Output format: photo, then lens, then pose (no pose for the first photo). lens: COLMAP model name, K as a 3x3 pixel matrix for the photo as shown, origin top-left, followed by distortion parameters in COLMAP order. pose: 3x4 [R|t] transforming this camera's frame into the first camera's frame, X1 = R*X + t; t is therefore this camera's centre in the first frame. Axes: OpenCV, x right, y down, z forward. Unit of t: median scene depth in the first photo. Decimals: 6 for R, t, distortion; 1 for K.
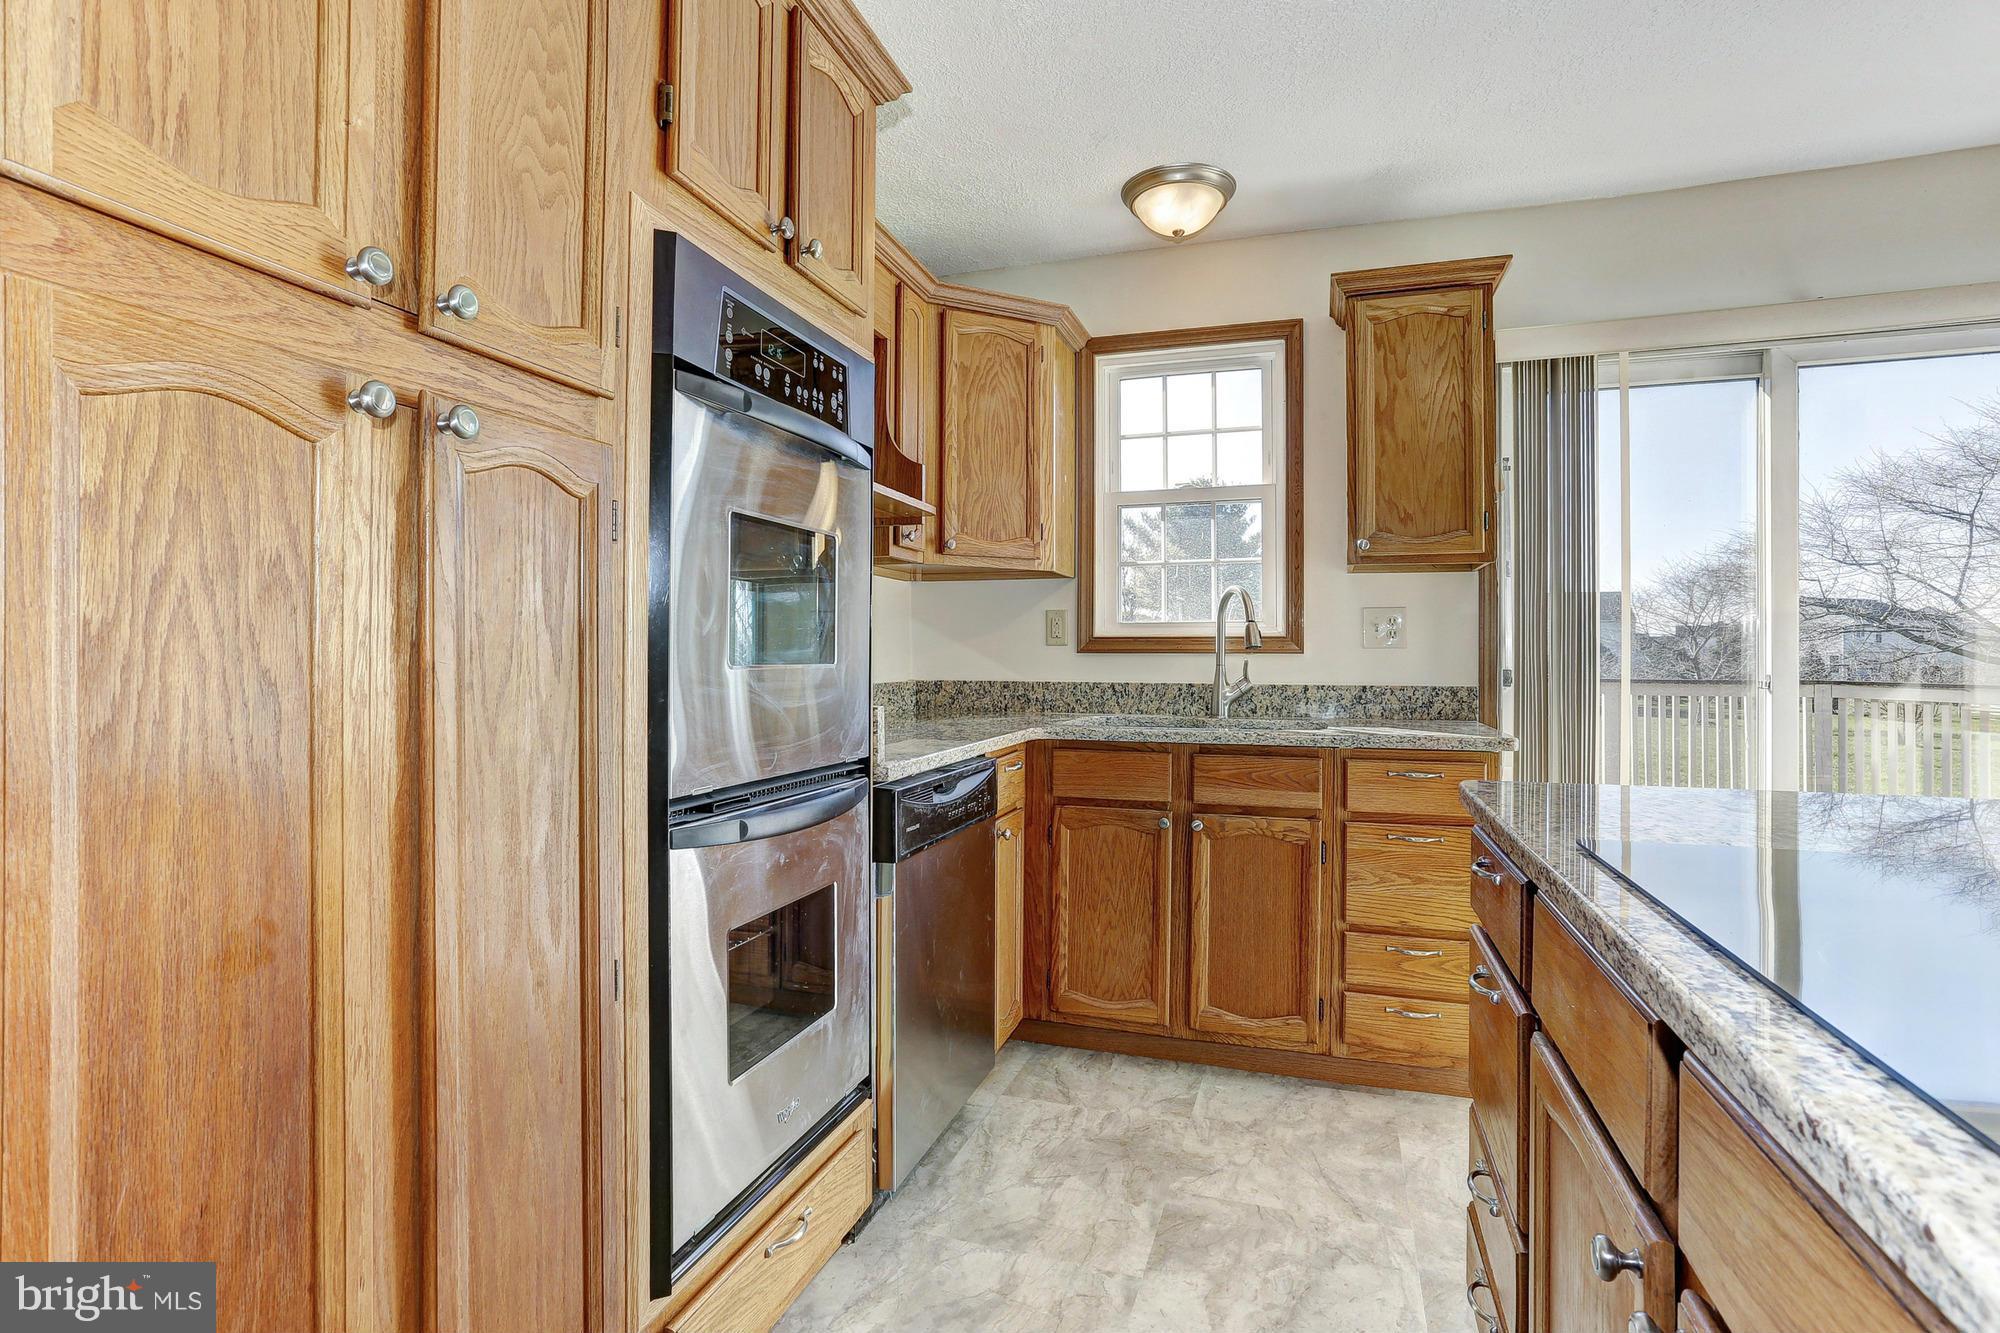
lens RADIAL K [[1002.3, 0, 990.5], [0, 1002.3, 652.7], [0, 0, 1]] dist [-0.048494, 0.029106]
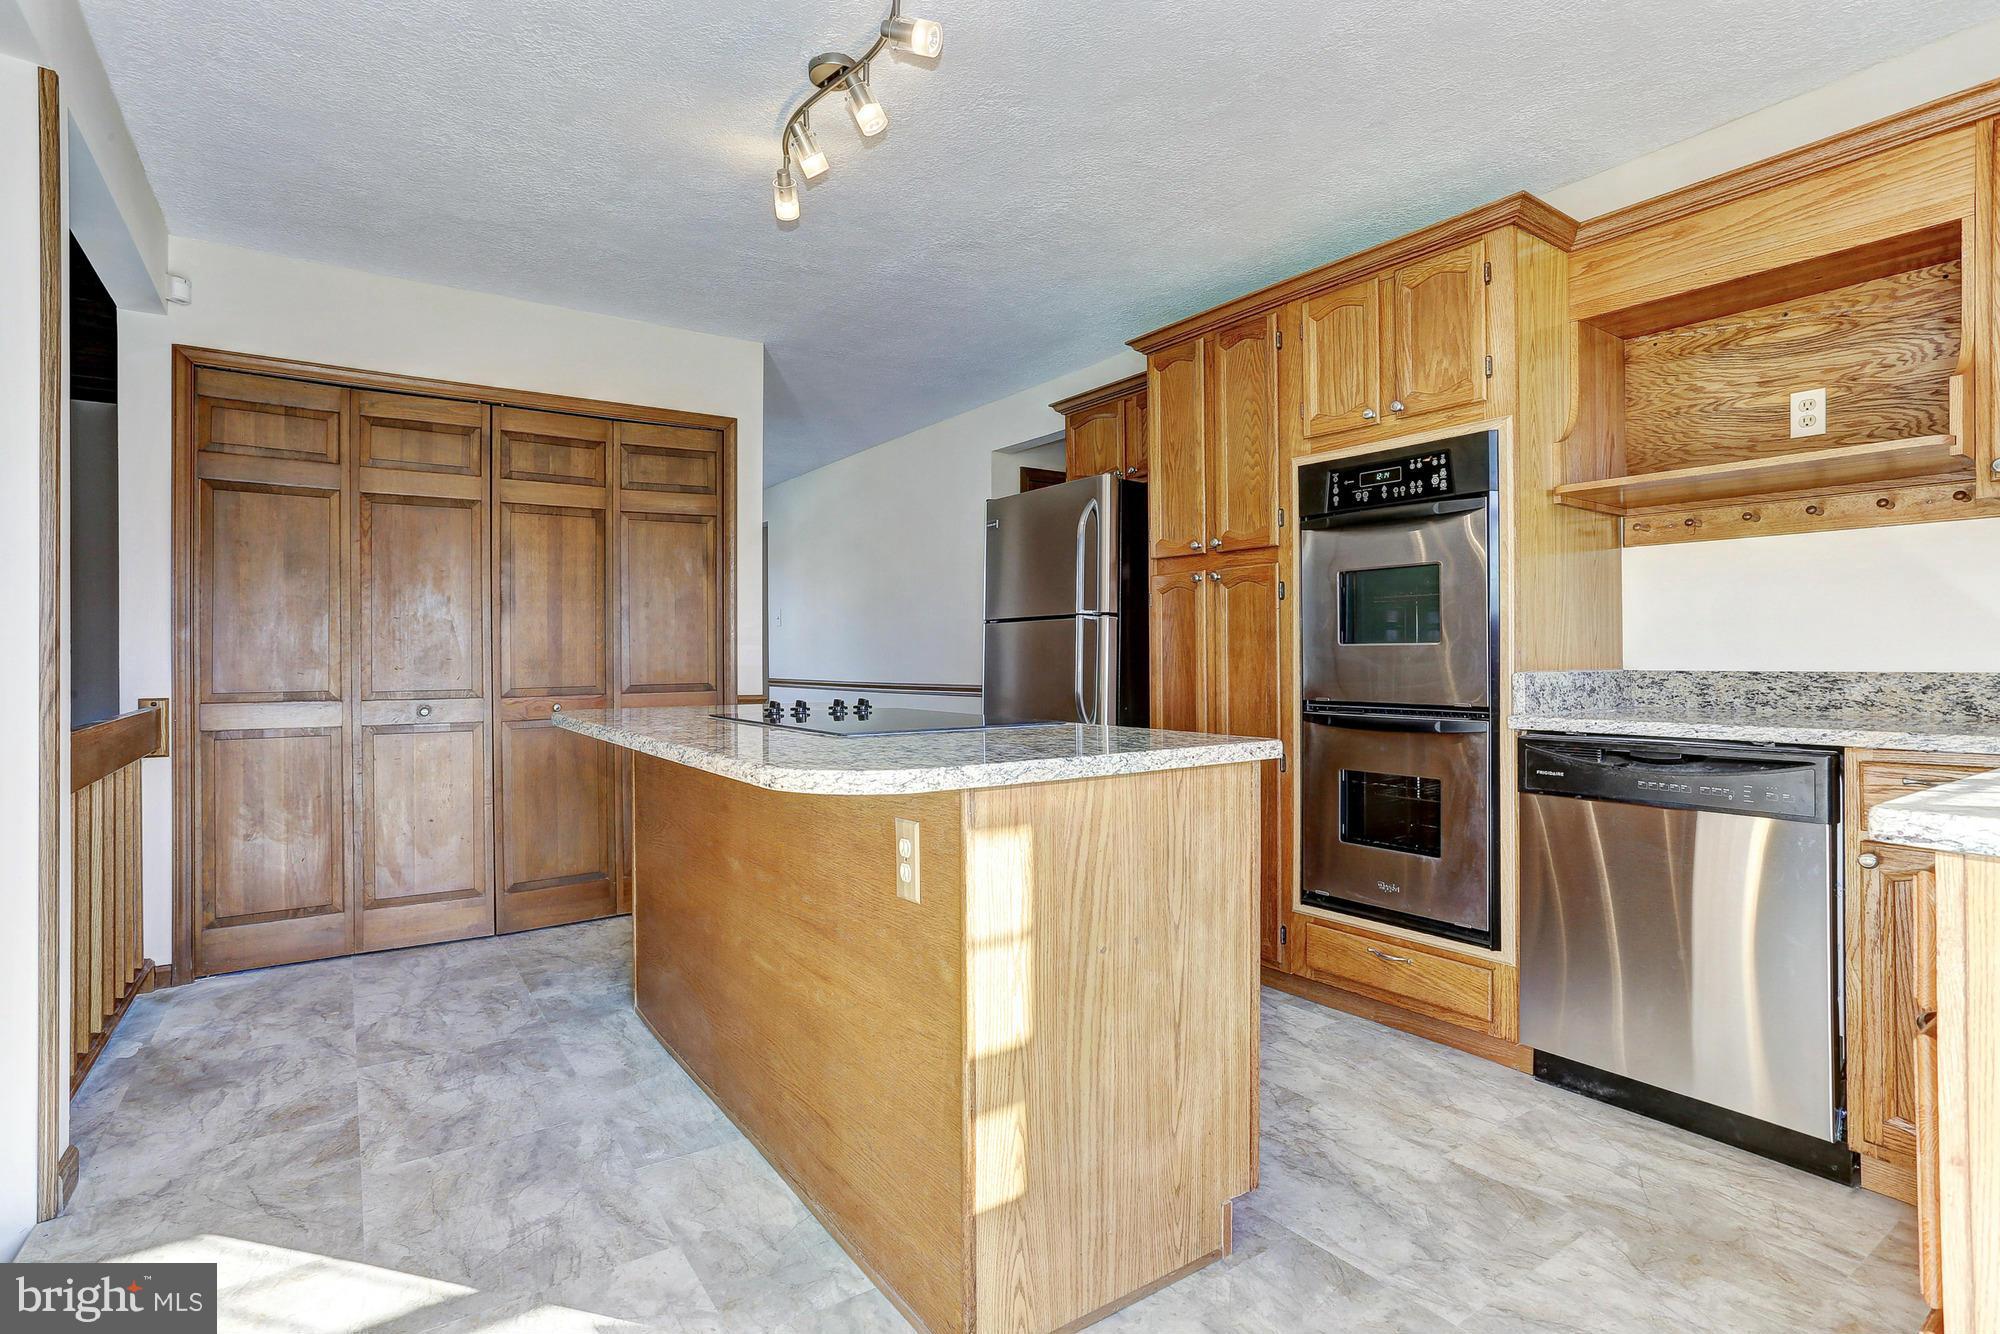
lens RADIAL K [[1002.3, 0, 990.5], [0, 1002.3, 653.2], [0, 0, 1]] dist [-0.048494, 0.029106]
pose [[-0.611455, -0.001734, -0.791277, 0.904153], [0.006667, 0.999951, -0.007343, 0.020394], [0.791251, -0.009765, -0.611413, 0.824035]]
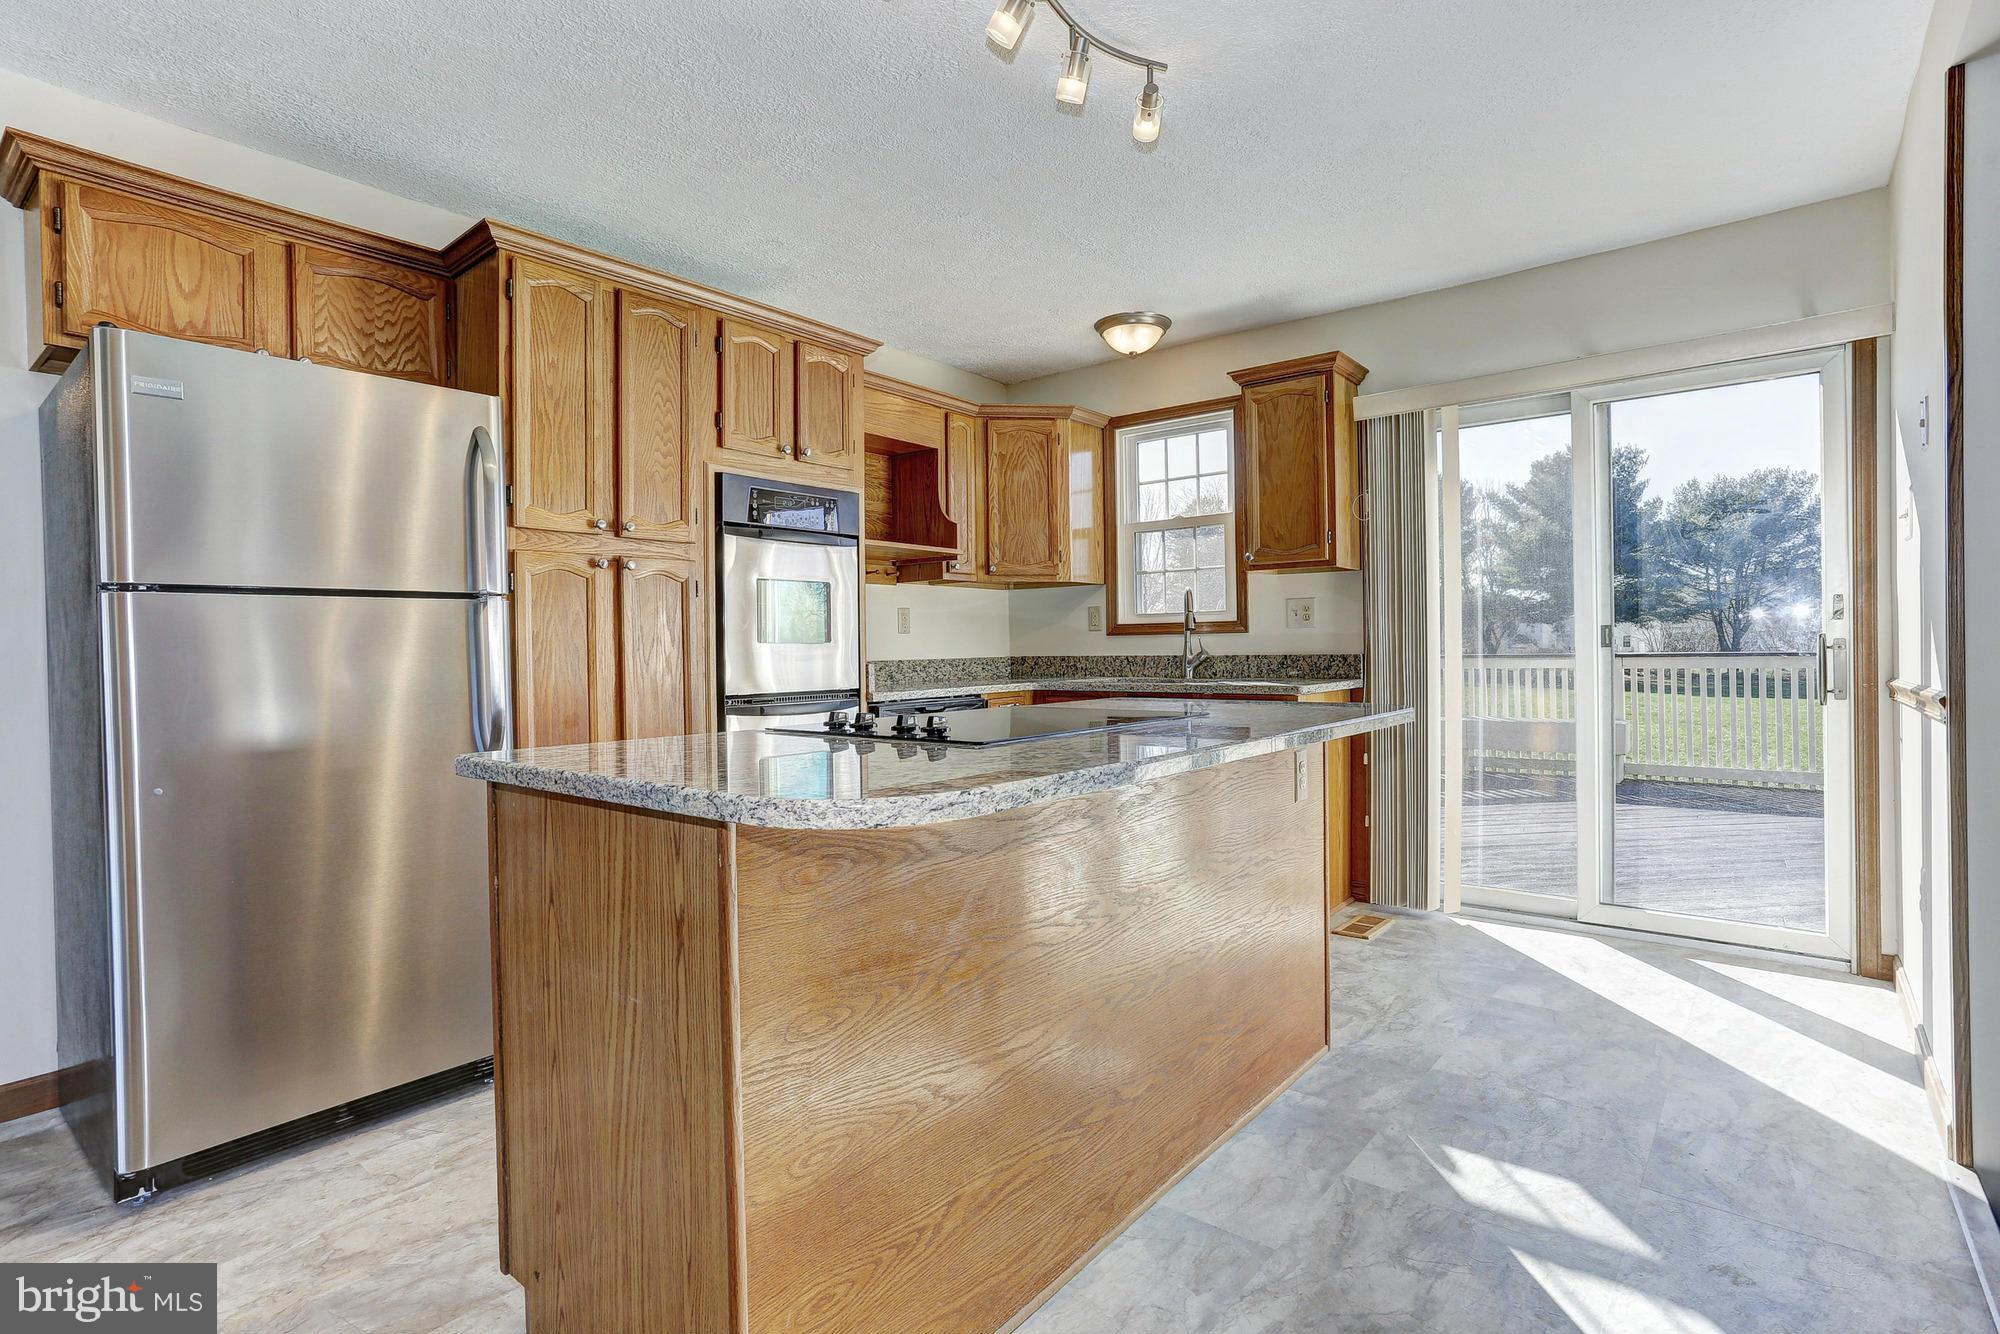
lens RADIAL K [[1002.3, 0, 990.5], [0, 1002.3, 653.2], [0, 0, 1]] dist [-0.048494, 0.029106]
pose [[0.935347, -0.014427, -0.353437, 0.533180], [0.017969, 0.999816, 0.006741, 0.015373], [0.353274, -0.012656, 0.935434, -0.504681]]
